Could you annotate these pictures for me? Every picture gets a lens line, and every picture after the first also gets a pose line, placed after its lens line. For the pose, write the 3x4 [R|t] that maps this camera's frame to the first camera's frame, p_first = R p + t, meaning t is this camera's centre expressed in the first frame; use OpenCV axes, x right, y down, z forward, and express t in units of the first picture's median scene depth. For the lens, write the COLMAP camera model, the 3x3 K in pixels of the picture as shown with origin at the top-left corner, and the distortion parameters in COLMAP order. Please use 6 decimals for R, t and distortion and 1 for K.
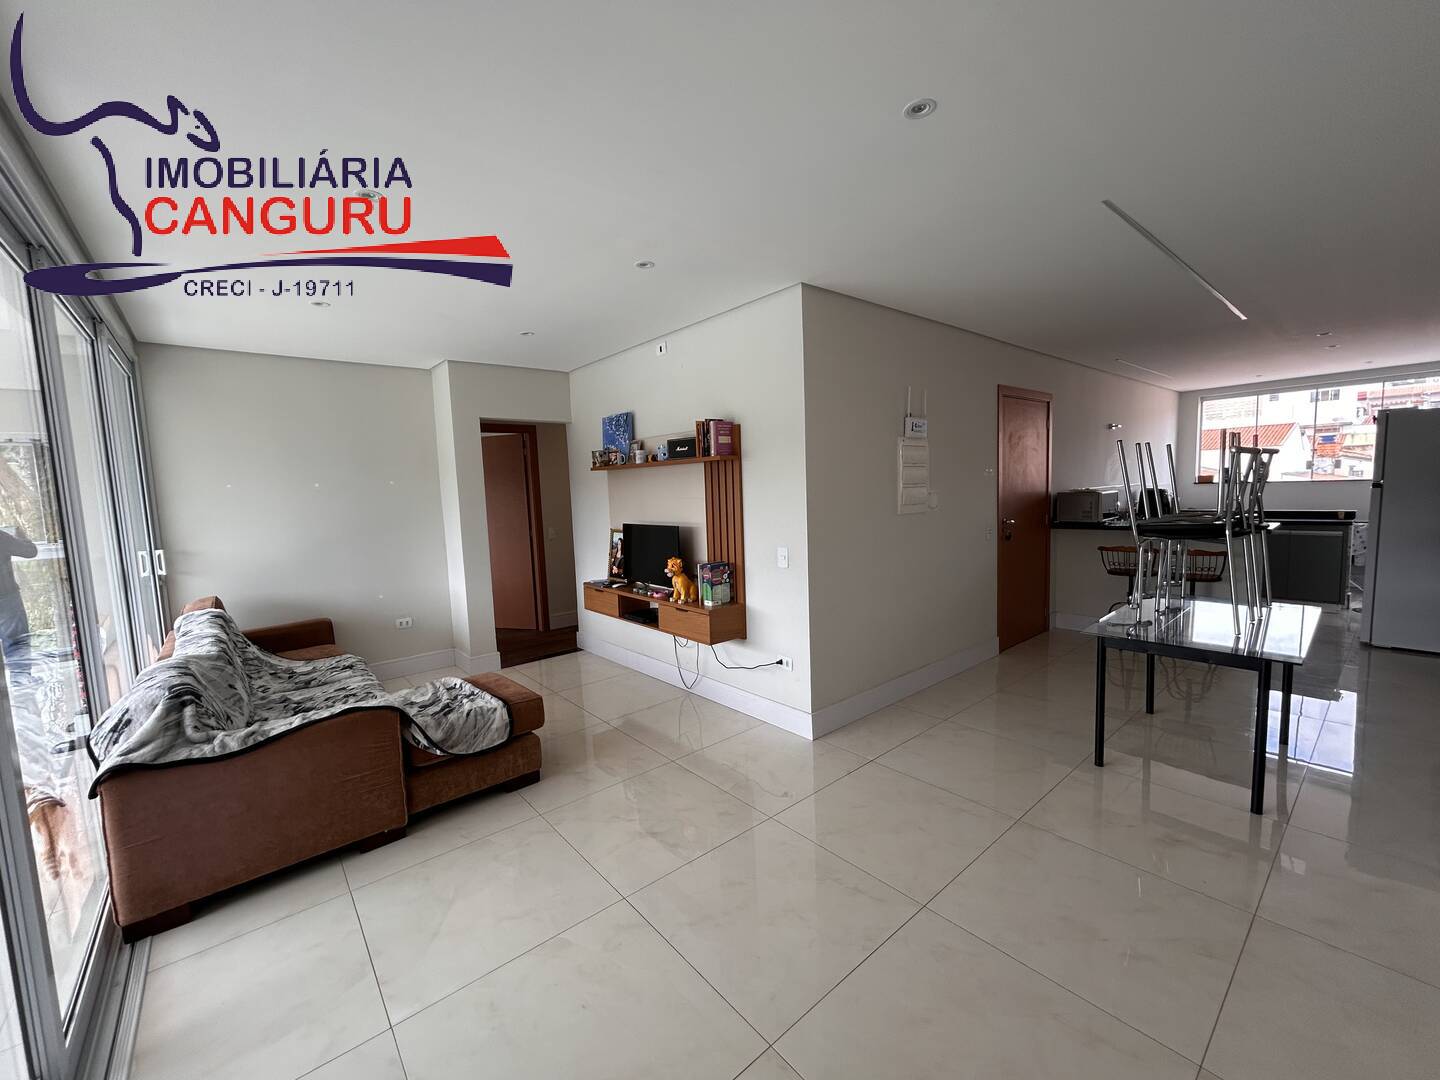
lens RADIAL K [[581.2, 0, 717.3], [0, 581.2, 545.7], [0, 0, 1]] dist [-0.002390, 0.001493]
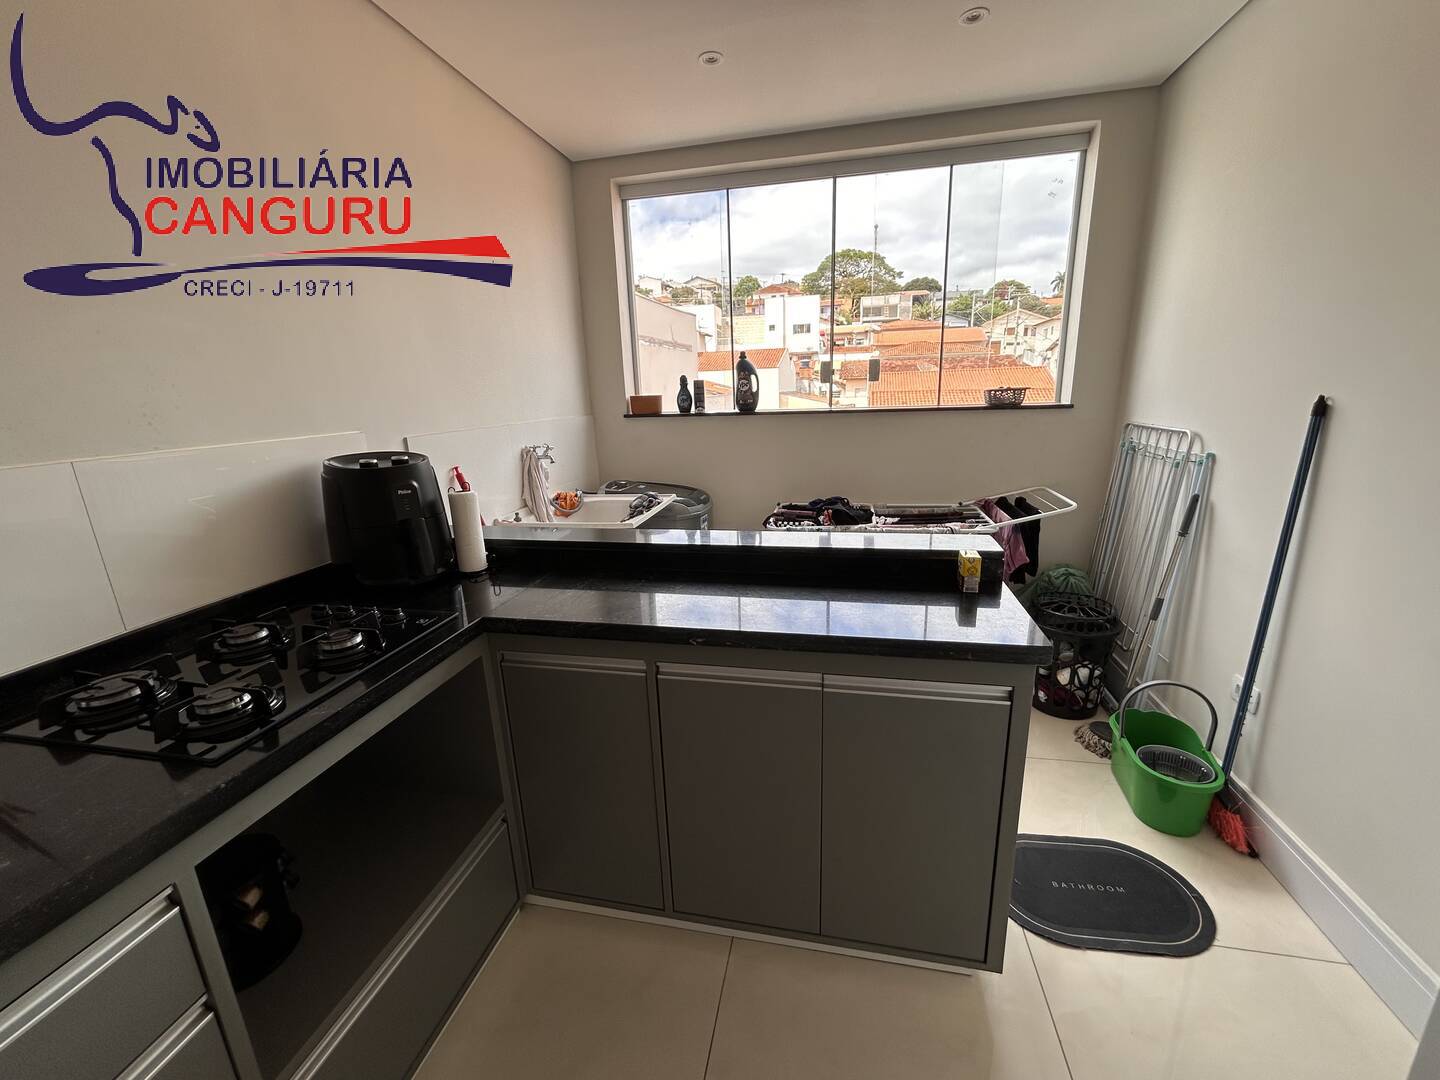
lens RADIAL K [[581.2, 0, 722.4], [0, 581.2, 541.8], [0, 0, 1]] dist [-0.002390, 0.001493]
pose [[0.782601, -0.144359, 0.605554, 0.685903], [0.062102, 0.985993, 0.154792, -0.087597], [-0.619418, -0.083534, 0.780604, 0.705983]]
